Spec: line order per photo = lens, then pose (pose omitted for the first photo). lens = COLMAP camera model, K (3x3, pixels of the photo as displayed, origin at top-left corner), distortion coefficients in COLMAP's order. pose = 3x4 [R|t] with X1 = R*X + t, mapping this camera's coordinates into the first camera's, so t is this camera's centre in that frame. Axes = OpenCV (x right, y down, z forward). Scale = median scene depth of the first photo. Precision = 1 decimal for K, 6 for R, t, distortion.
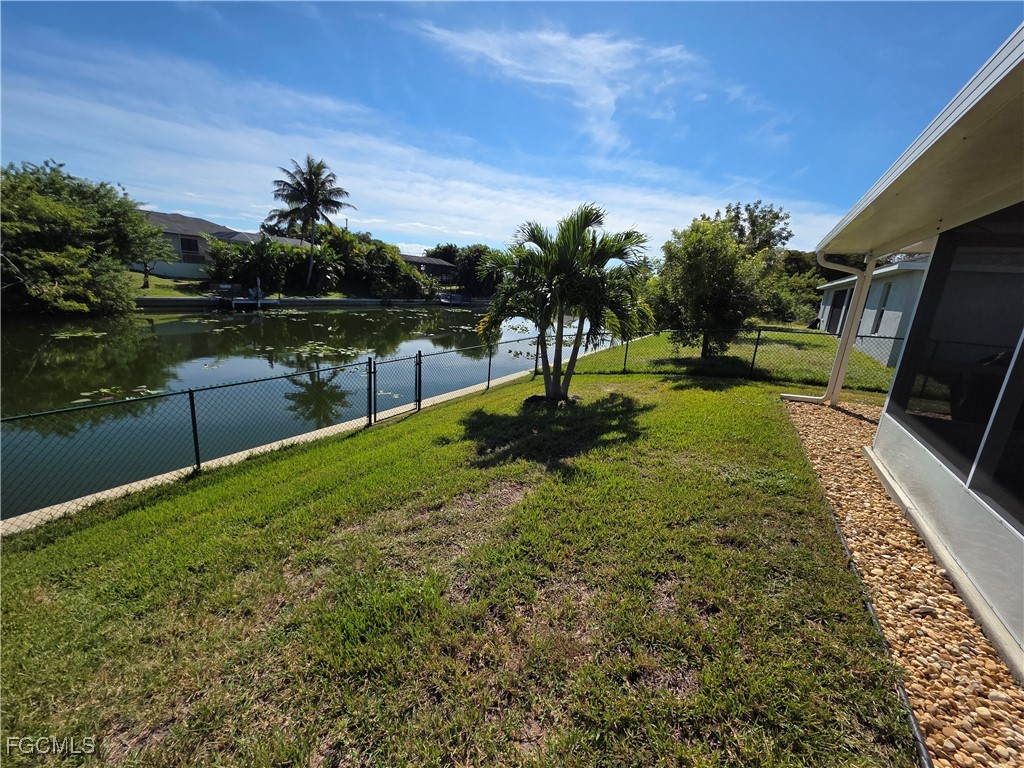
lens RADIAL K [[408.9, 0, 509.9], [0, 408.9, 380.2], [0, 0, 1]] dist [0.000946, 0.000227]
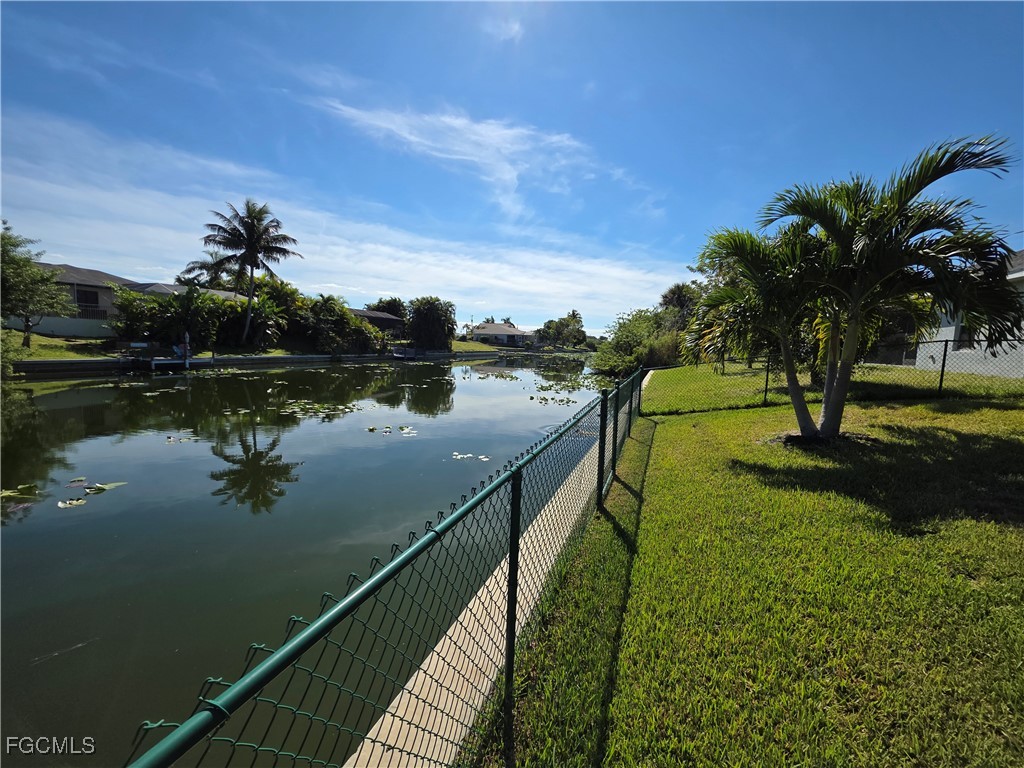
lens RADIAL K [[408.9, 0, 509.6], [0, 408.9, 383.0], [0, 0, 1]] dist [0.000946, 0.000227]
pose [[0.981561, -0.054266, 0.183286, -0.108478], [0.077064, 0.989821, -0.119647, -0.000874], [-0.174928, 0.131565, 0.975751, 0.076779]]
